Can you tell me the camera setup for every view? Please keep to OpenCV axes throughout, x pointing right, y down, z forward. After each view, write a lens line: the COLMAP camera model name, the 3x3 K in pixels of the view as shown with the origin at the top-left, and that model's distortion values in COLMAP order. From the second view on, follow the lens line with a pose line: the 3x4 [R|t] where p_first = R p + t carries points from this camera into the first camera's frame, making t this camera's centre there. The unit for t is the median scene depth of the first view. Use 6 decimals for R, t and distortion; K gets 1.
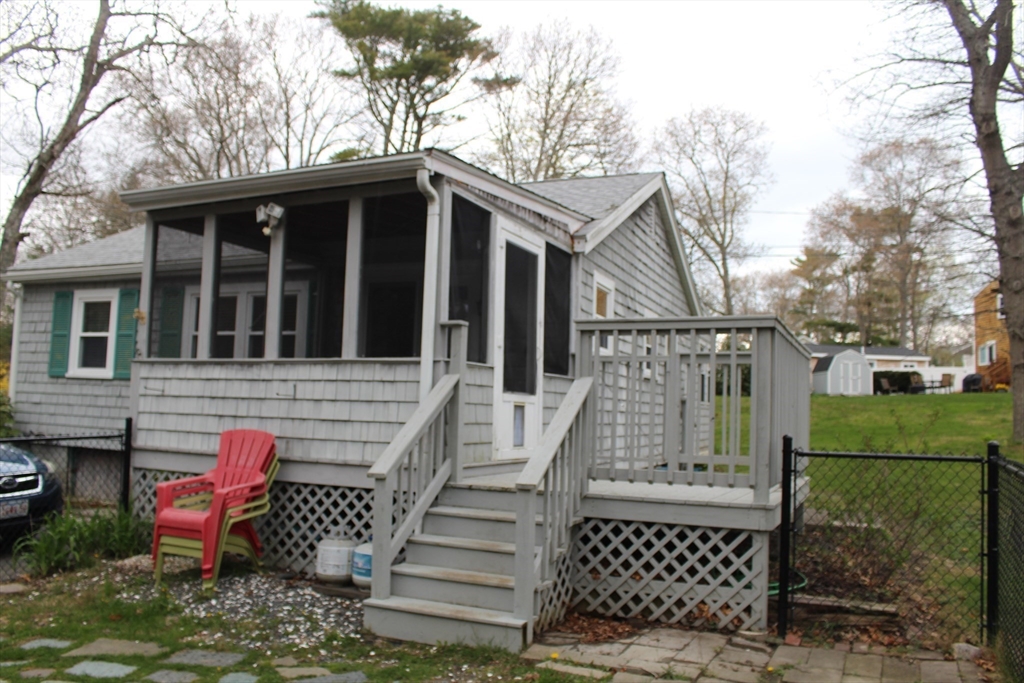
lens RADIAL K [[847.6, 0, 510.1], [0, 847.6, 347.2], [0, 0, 1]] dist [-0.154852, 0.128408]
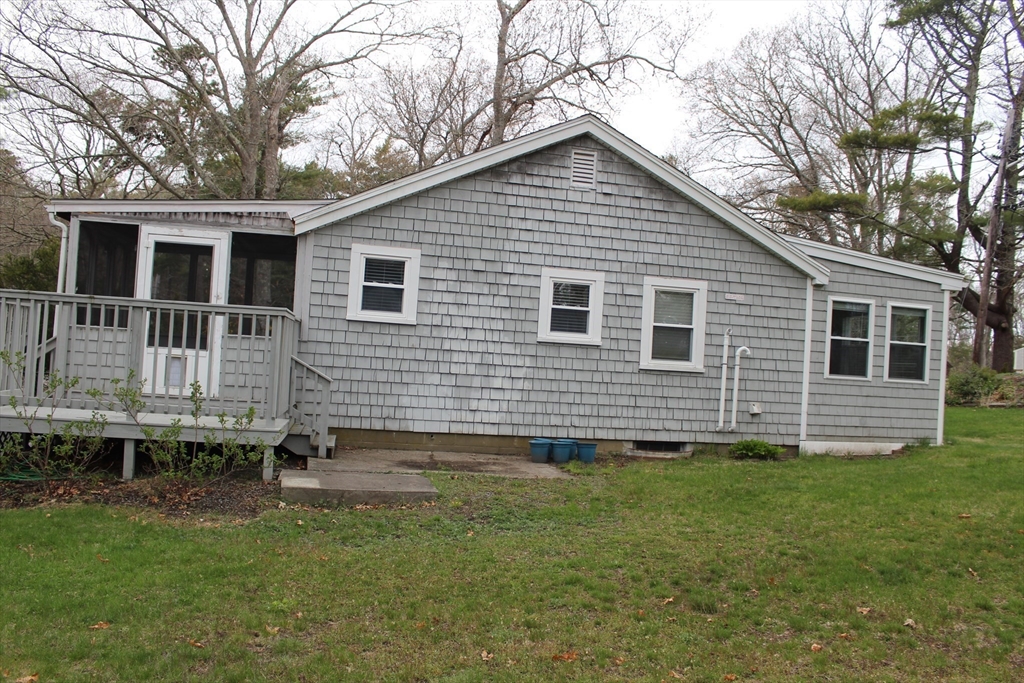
lens RADIAL K [[847.6, 0, 510.1], [0, 847.6, 347.2], [0, 0, 1]] dist [-0.154852, 0.128408]
pose [[0.572648, -0.010737, -0.819731, 1.380944], [0.022871, 0.999734, 0.002883, 0.057833], [0.819482, -0.020399, 0.572742, 0.640388]]
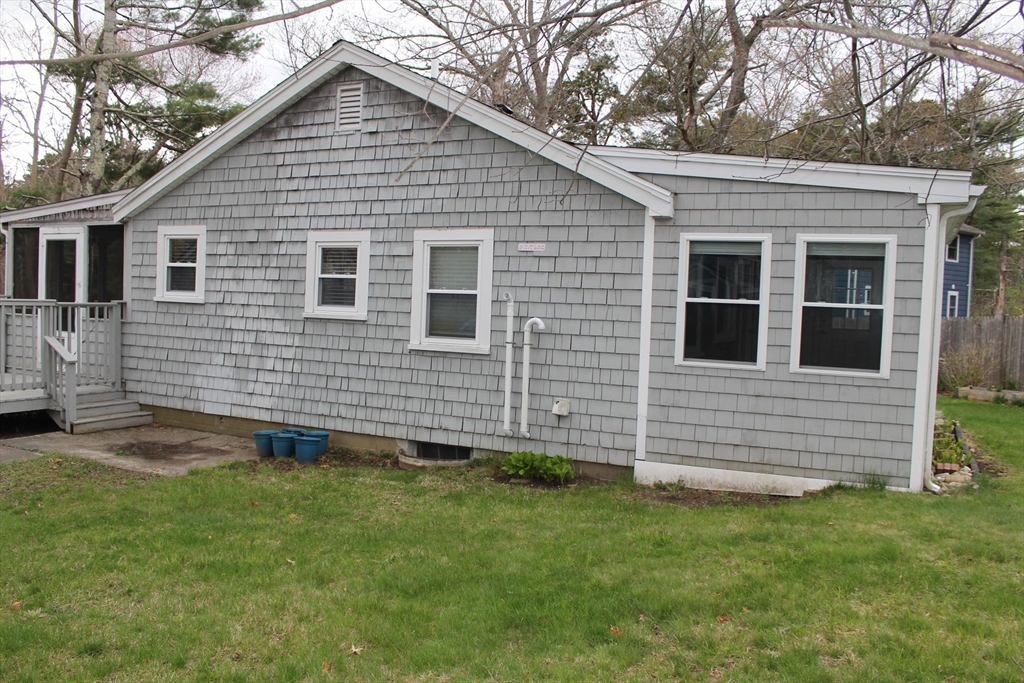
lens RADIAL K [[847.6, 0, 510.1], [0, 847.6, 347.2], [0, 0, 1]] dist [-0.154852, 0.128408]
pose [[-0.066506, 0.022034, -0.997543, 1.446918], [0.041035, 0.998971, 0.019330, 0.085721], [0.996942, -0.039648, -0.067342, 1.878927]]
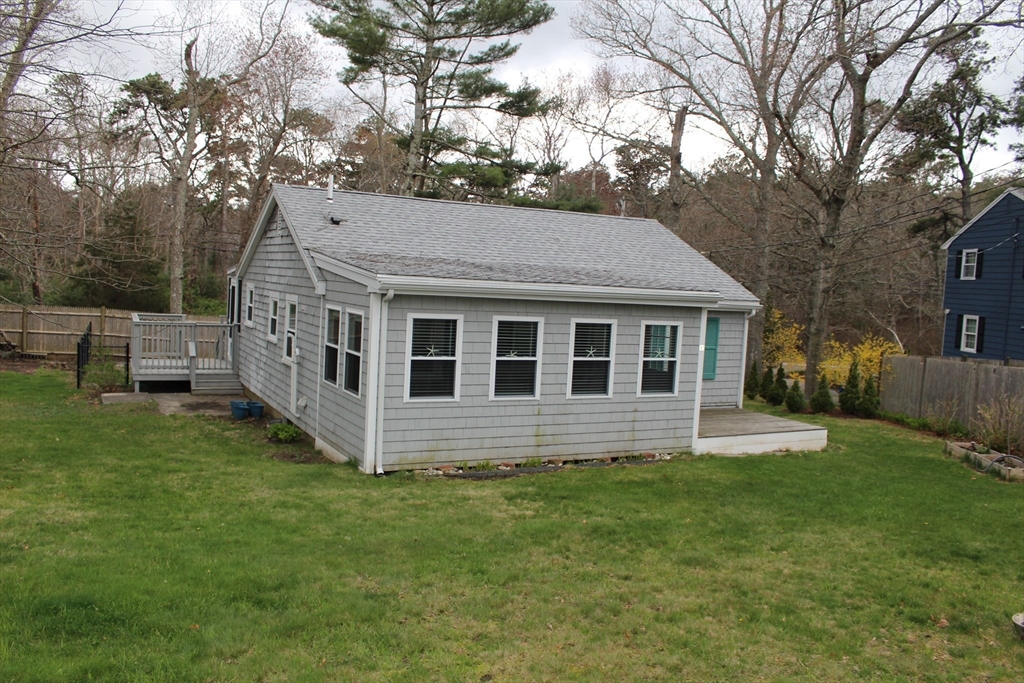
lens RADIAL K [[847.6, 0, 510.1], [0, 847.6, 347.2], [0, 0, 1]] dist [-0.154852, 0.128408]
pose [[-0.640649, -0.003326, -0.767827, 1.495883], [-0.013789, 0.999879, 0.007174, 0.048157], [0.767710, 0.015183, -0.640618, 3.366795]]
